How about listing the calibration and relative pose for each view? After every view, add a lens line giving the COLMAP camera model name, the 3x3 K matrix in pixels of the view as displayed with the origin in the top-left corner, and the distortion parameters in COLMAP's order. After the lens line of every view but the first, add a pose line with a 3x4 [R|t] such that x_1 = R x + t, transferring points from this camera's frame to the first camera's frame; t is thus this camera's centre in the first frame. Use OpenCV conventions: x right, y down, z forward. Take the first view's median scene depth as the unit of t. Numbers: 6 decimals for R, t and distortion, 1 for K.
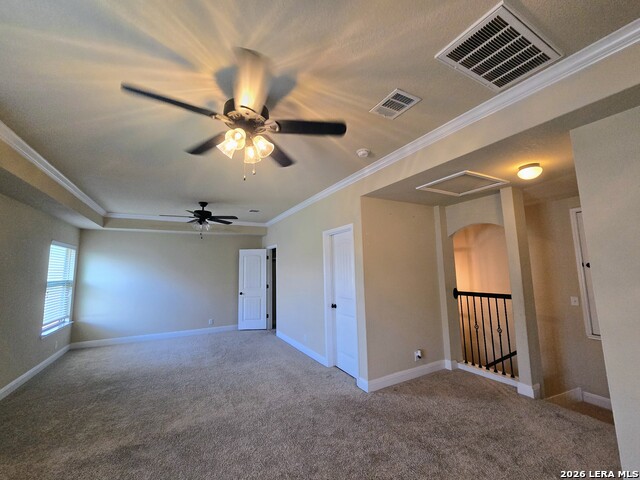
lens RADIAL K [[262.7, 0, 321.0], [0, 262.7, 237.2], [0, 0, 1]] dist [-0.001367, 0.000641]
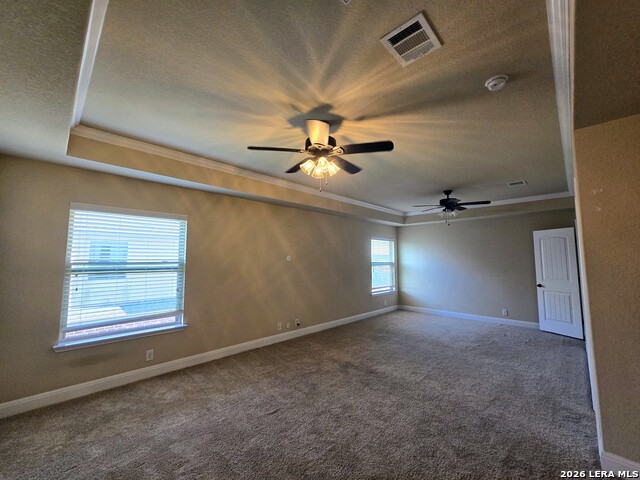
lens RADIAL K [[262.7, 0, 321.0], [0, 262.7, 237.2], [0, 0, 1]] dist [-0.001367, 0.000641]
pose [[0.303831, -0.061065, -0.950767, 0.415682], [0.106250, 0.993890, -0.029881, 0.032079], [0.946783, -0.091940, 0.308463, 0.213245]]
